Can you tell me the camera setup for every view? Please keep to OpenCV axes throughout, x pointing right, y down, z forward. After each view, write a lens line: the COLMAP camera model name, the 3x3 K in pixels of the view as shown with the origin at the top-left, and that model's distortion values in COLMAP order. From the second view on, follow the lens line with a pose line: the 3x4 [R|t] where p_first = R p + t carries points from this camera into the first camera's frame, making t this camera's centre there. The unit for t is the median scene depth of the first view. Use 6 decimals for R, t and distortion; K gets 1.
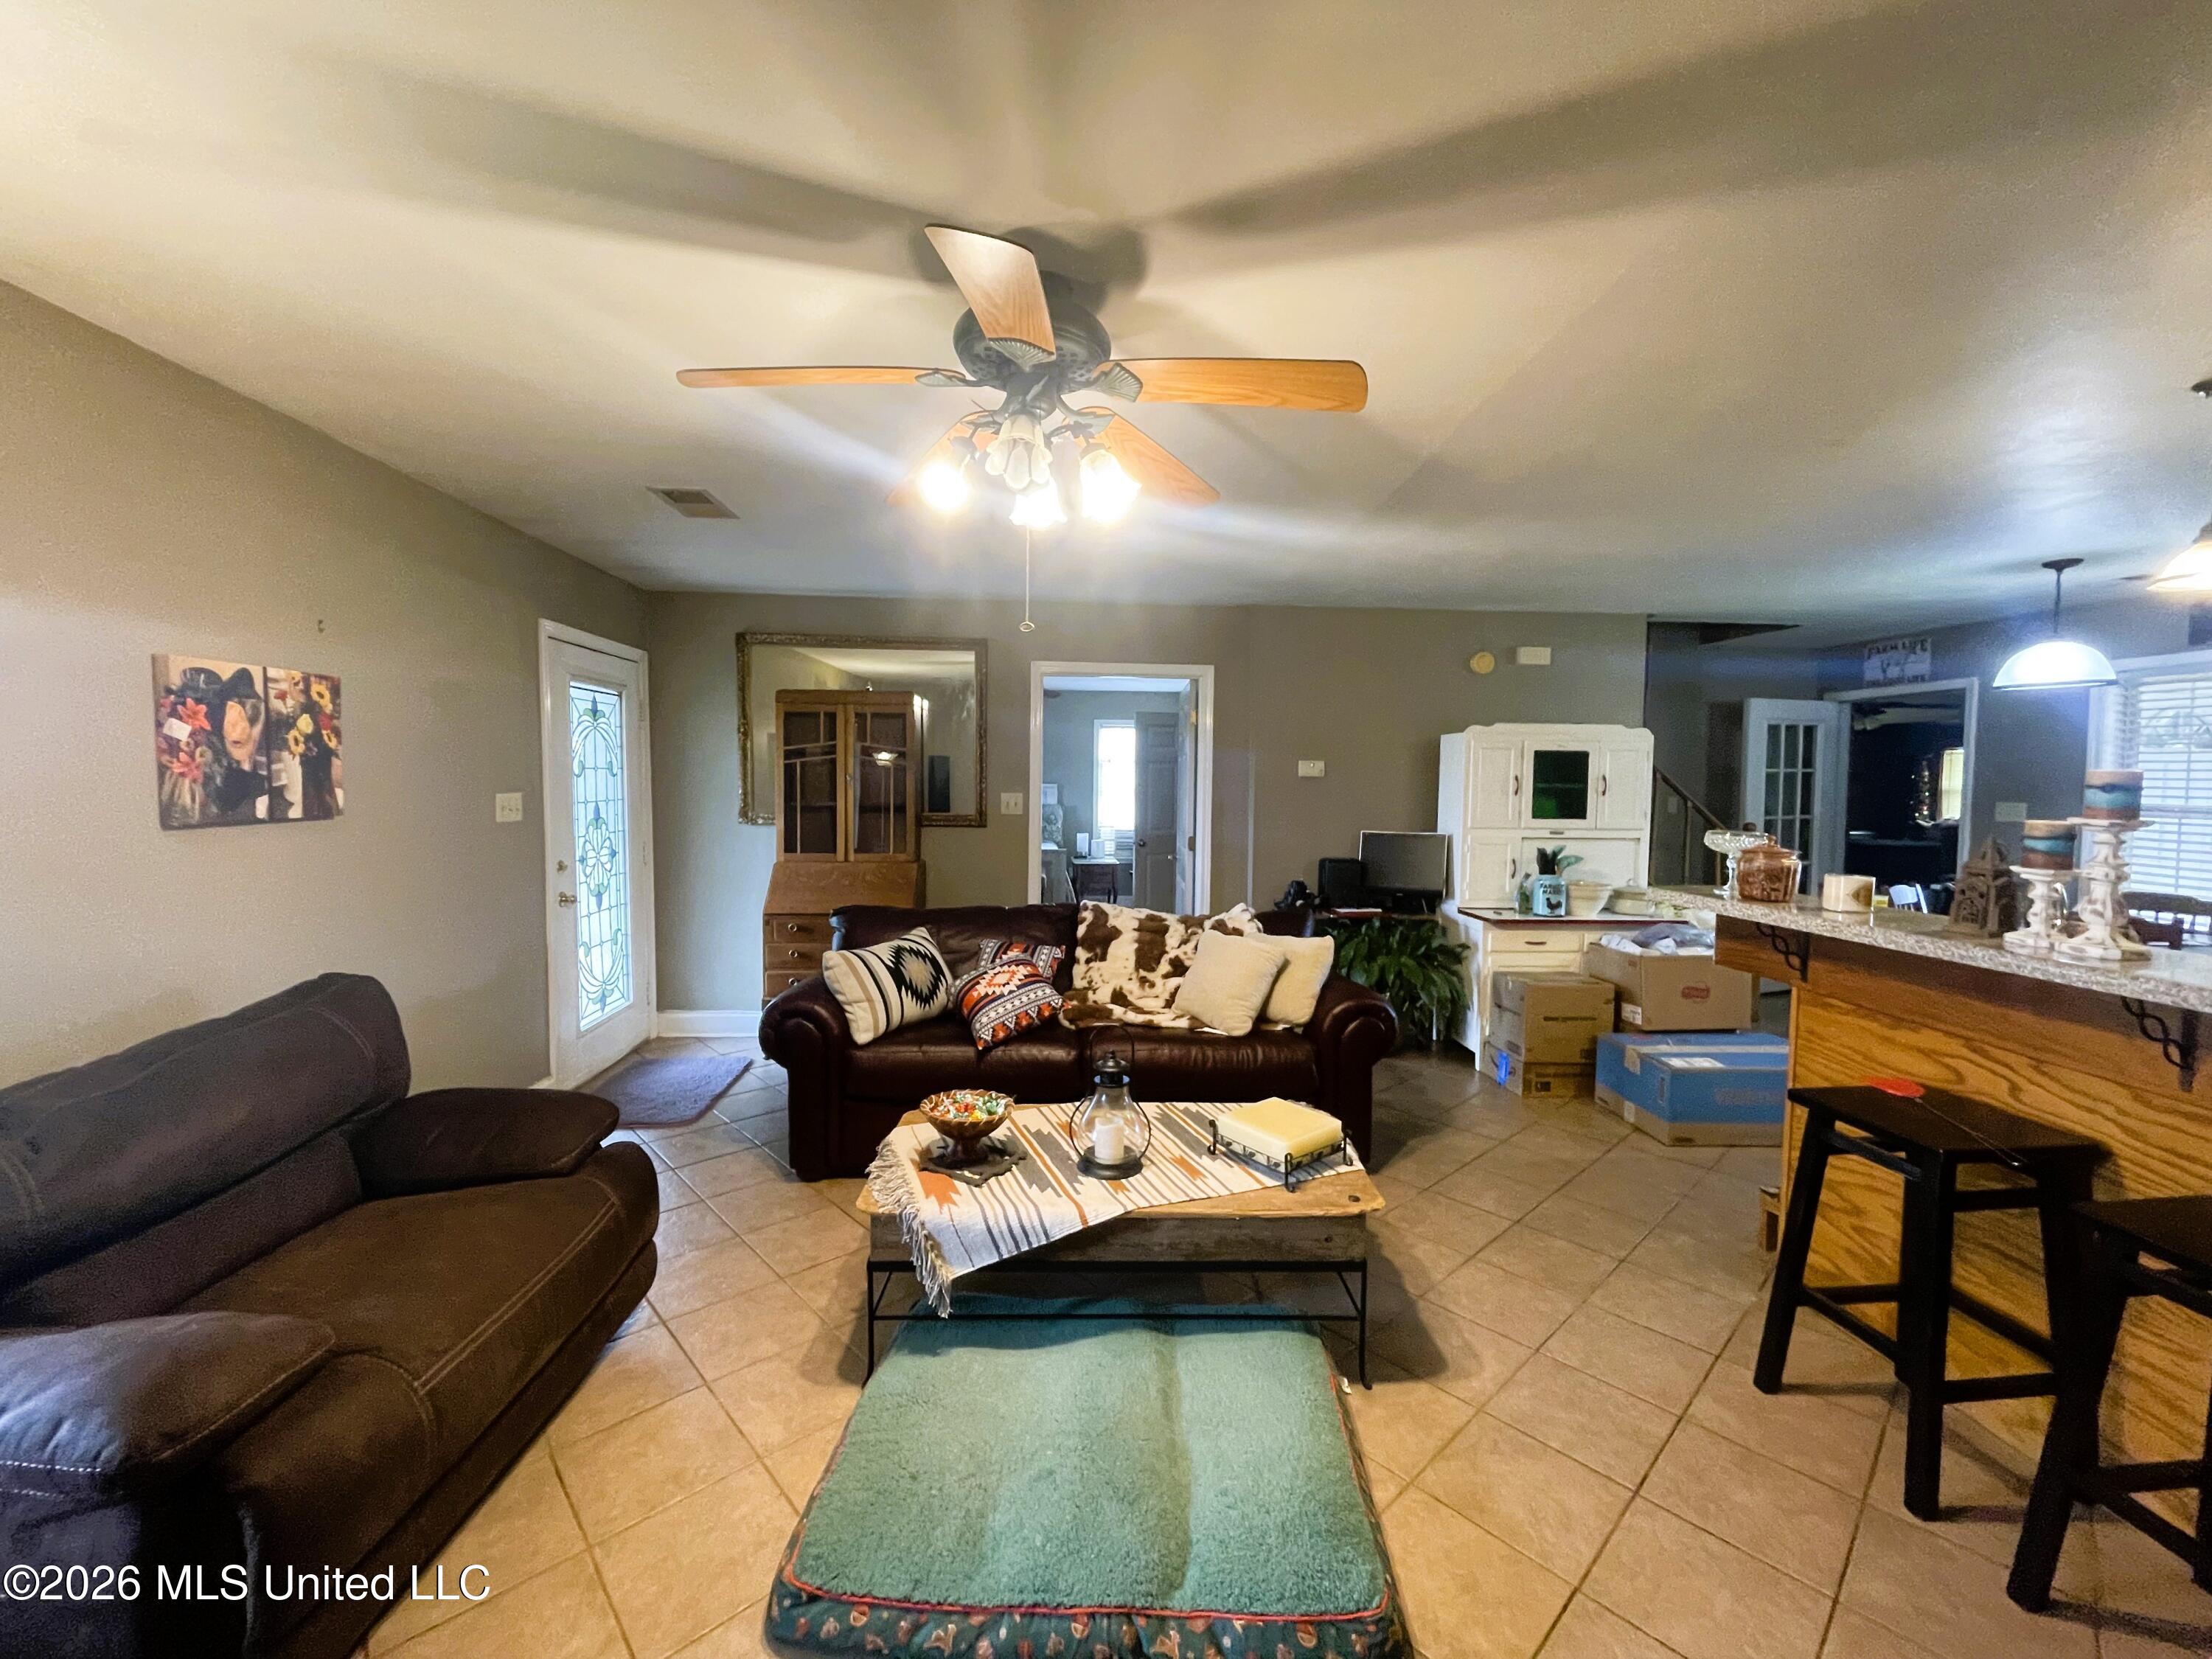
lens RADIAL K [[892.5, 0, 1108.3], [0, 892.5, 833.2], [0, 0, 1]] dist [-0.002787, 0.002000]
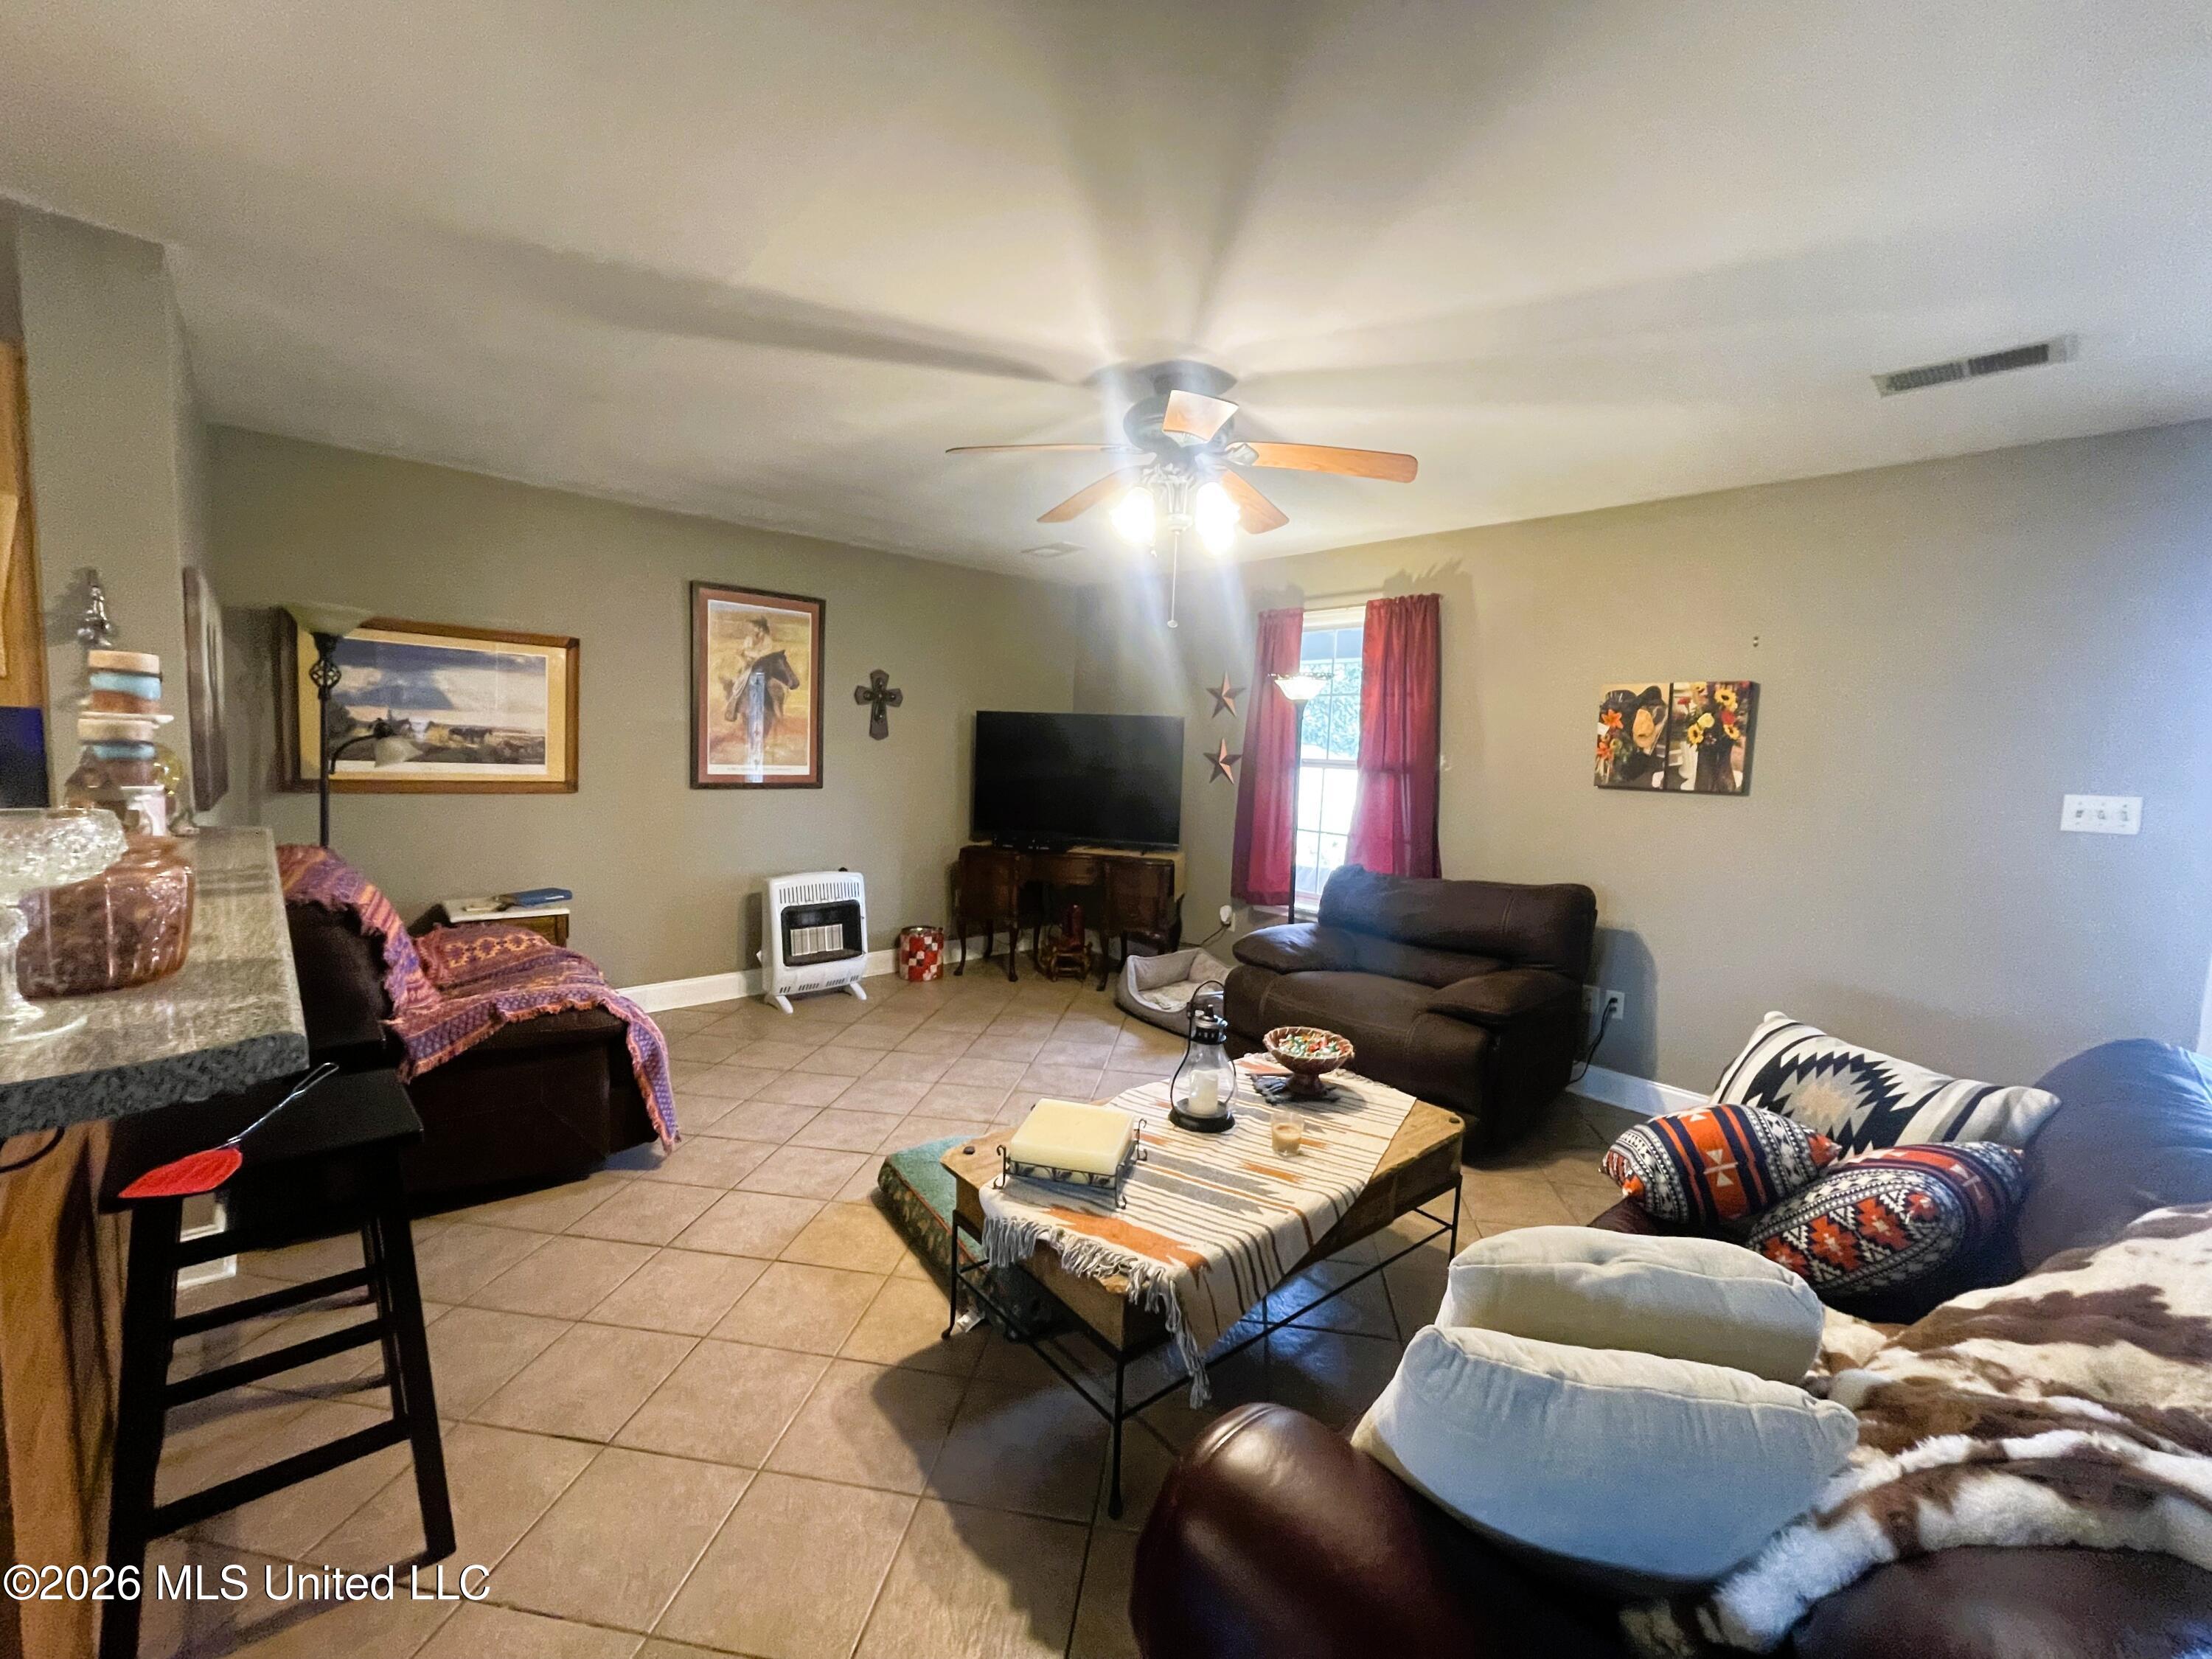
lens RADIAL K [[892.5, 0, 1119.5], [0, 892.5, 829.7], [0, 0, 1]] dist [-0.002787, 0.002000]
pose [[-0.765372, 0.022294, -0.643201, 0.609541], [-0.084063, 0.987375, 0.134254, -0.064439], [0.638074, 0.156824, -0.753835, 1.419846]]
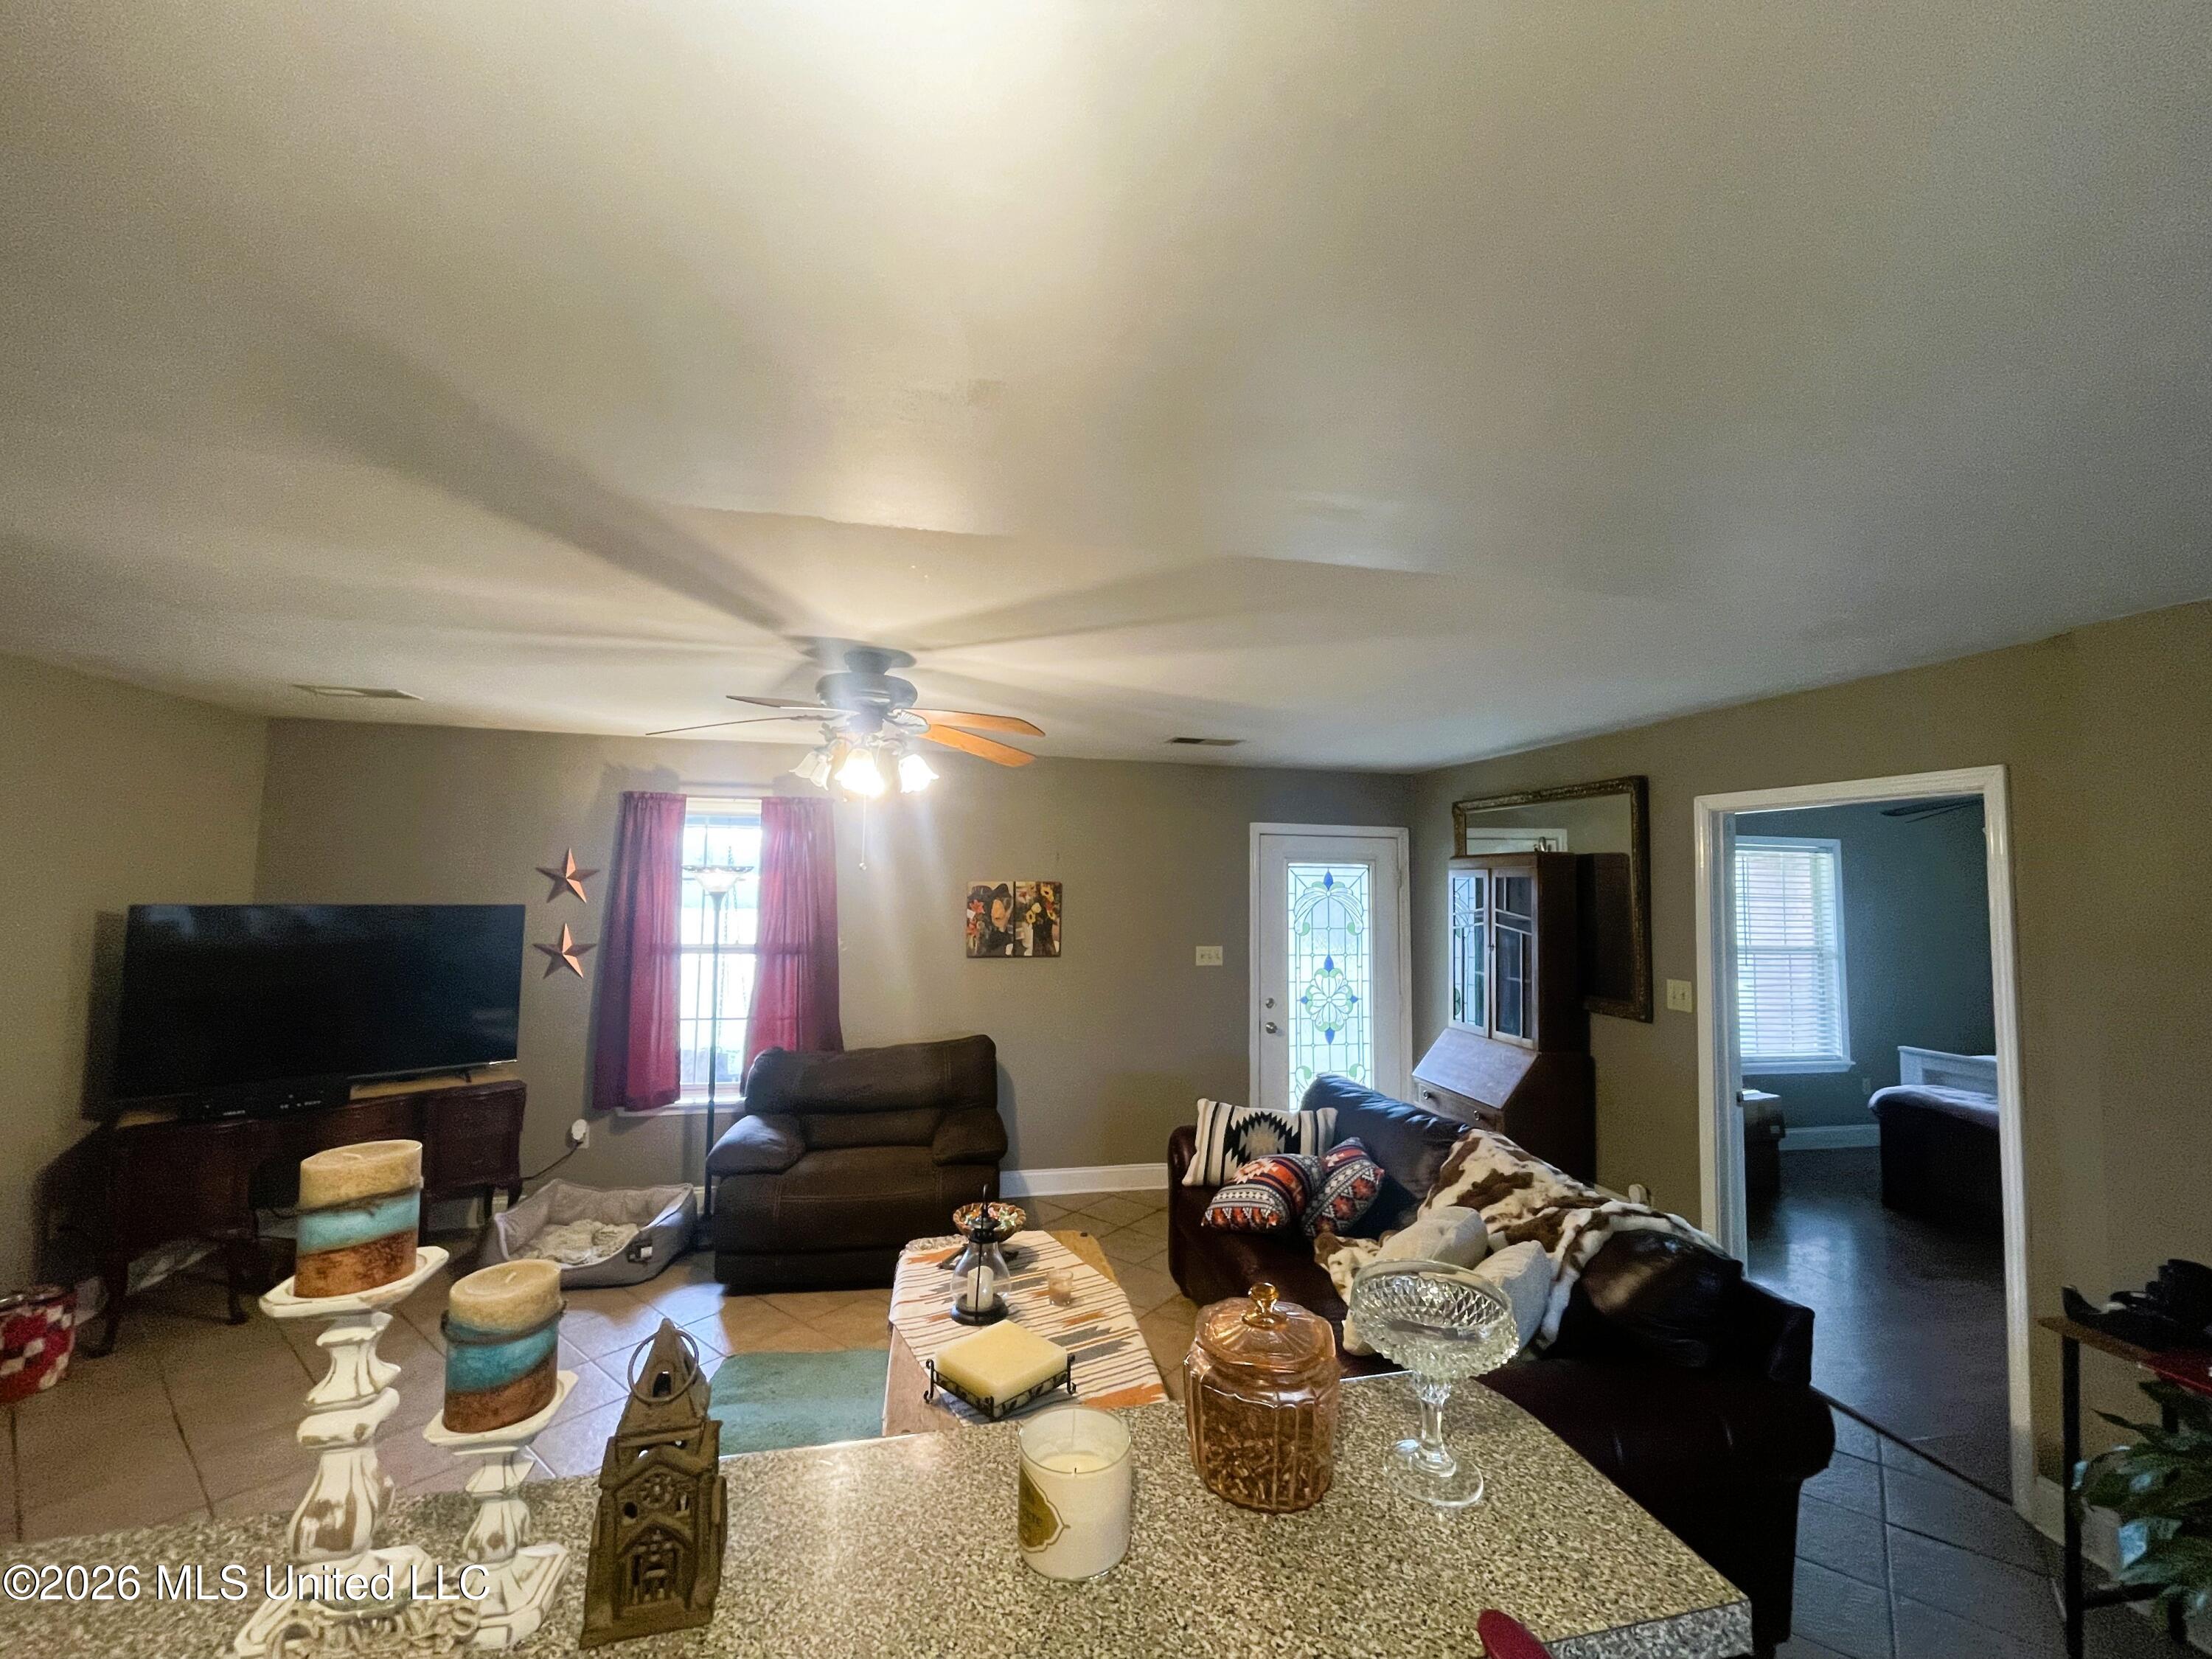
lens RADIAL K [[892.5, 0, 1105.3], [0, 892.5, 827.3], [0, 0, 1]] dist [-0.002787, 0.002000]
pose [[0.160262, -0.072620, -0.984400, 1.031613], [-0.075577, 0.993460, -0.085592, -0.137215], [0.984177, 0.088115, 0.153725, 0.802609]]
